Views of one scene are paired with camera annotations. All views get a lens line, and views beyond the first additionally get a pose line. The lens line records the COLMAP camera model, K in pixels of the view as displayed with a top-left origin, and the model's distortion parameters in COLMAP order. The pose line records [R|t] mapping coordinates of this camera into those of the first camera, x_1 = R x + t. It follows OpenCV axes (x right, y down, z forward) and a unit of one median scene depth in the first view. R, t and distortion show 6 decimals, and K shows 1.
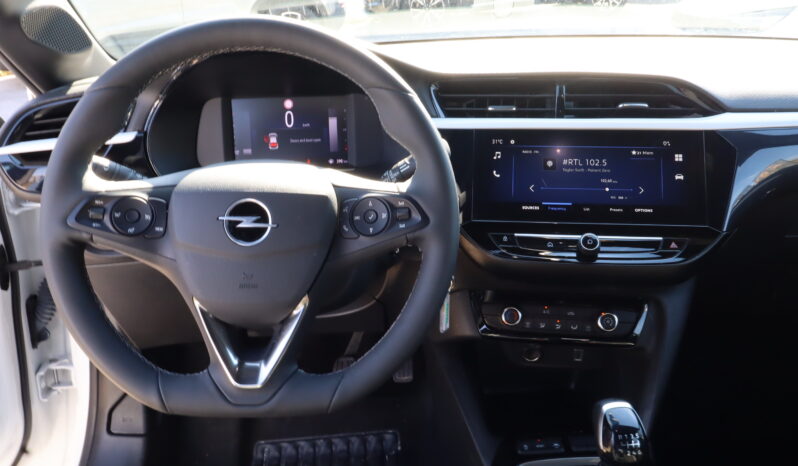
lens RADIAL K [[631.6, 0, 400.1], [0, 631.6, 233.5], [0, 0, 1]] dist [-0.014103, 0.018576]
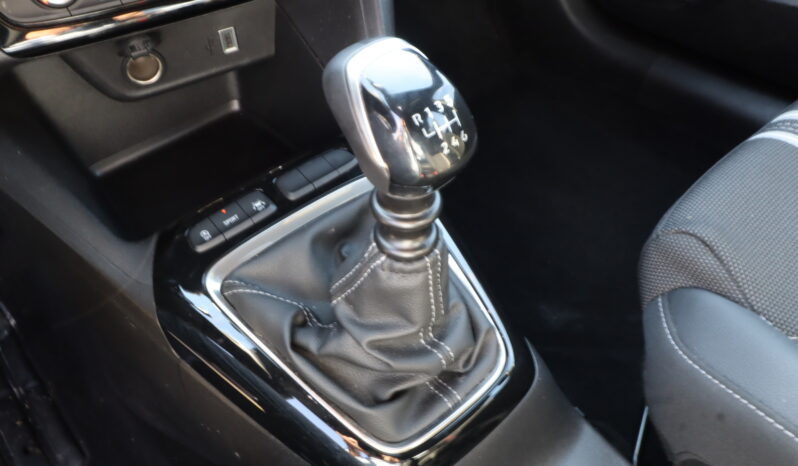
lens RADIAL K [[631.6, 0, 404.0], [0, 631.6, 230.6], [0, 0, 1]] dist [-0.014103, 0.018576]
pose [[0.783451, -0.447825, 0.430879, 0.115310], [0.259268, 0.865653, 0.428282, 0.173234], [-0.564787, -0.223825, 0.794304, 0.548500]]
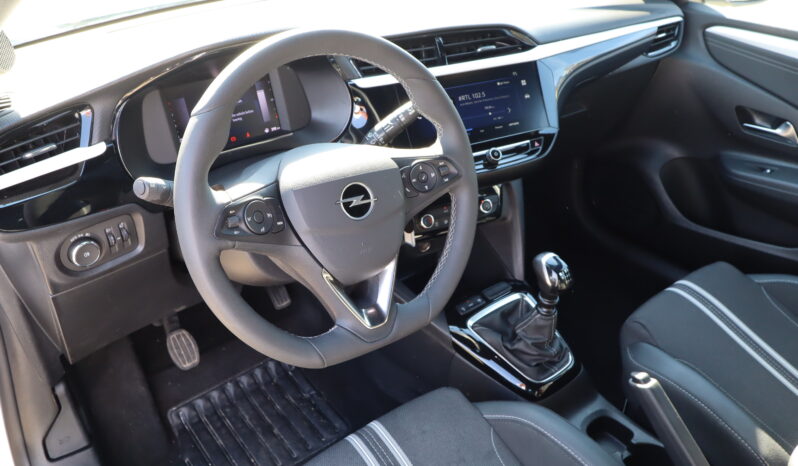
lens RADIAL K [[631.6, 0, 399.2], [0, 631.6, 230.3], [0, 0, 1]] dist [-0.014103, 0.018576]
pose [[0.807231, -0.278759, 0.520261, -0.617613], [0.194157, 0.957801, 0.211944, -0.154681], [-0.557388, -0.070075, 0.827290, -0.055750]]
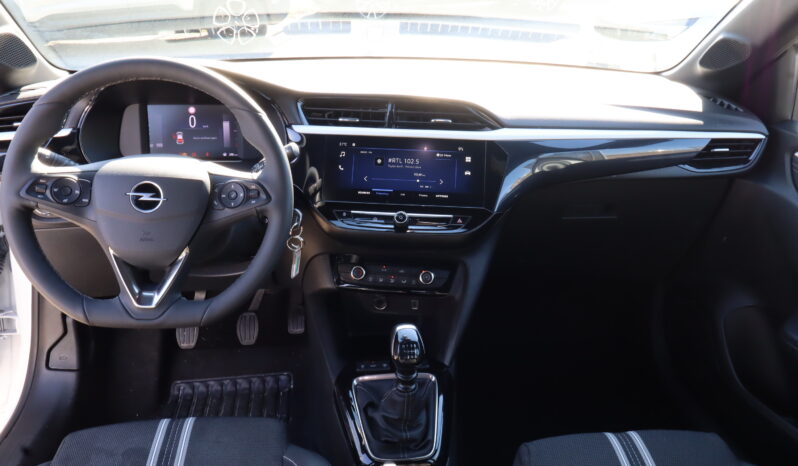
lens RADIAL K [[631.6, 0, 403.4], [0, 631.6, 234.3], [0, 0, 1]] dist [-0.014103, 0.018576]
pose [[0.996549, 0.017396, 0.081159, 0.180645], [-0.019077, 0.999618, 0.019975, 0.021640], [-0.080781, -0.021454, 0.996501, -0.396578]]
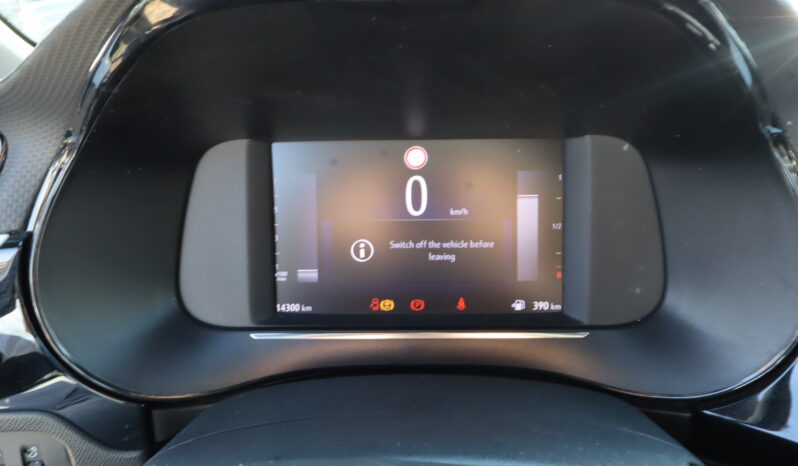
lens RADIAL K [[631.6, 0, 398.6], [0, 631.6, 234.5], [0, 0, 1]] dist [-0.014103, 0.018576]
pose [[0.998513, 0.030411, -0.045240, -0.190418], [-0.030958, 0.999455, -0.011441, -0.172253], [0.044867, 0.012825, 0.998911, 0.687876]]
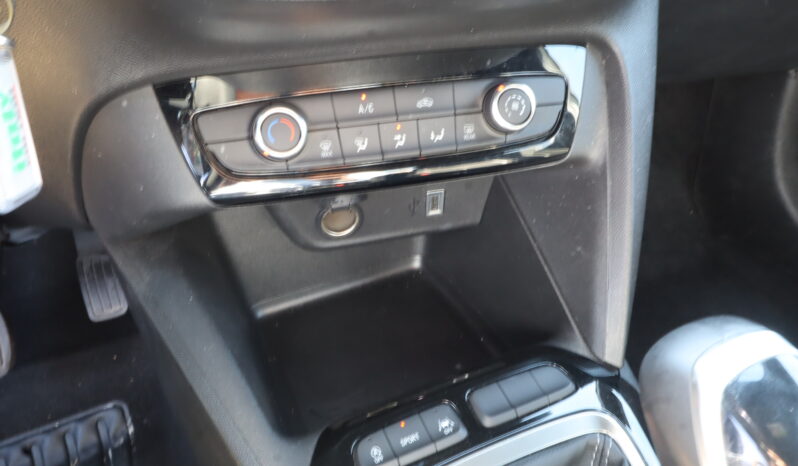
lens RADIAL K [[631.6, 0, 402.3], [0, 631.6, 231.3], [0, 0, 1]] dist [-0.014103, 0.018576]
pose [[0.921001, -0.209299, 0.328559, 0.120513], [0.139040, 0.964472, 0.224638, 0.126272], [-0.363903, -0.161209, 0.917380, 0.693994]]
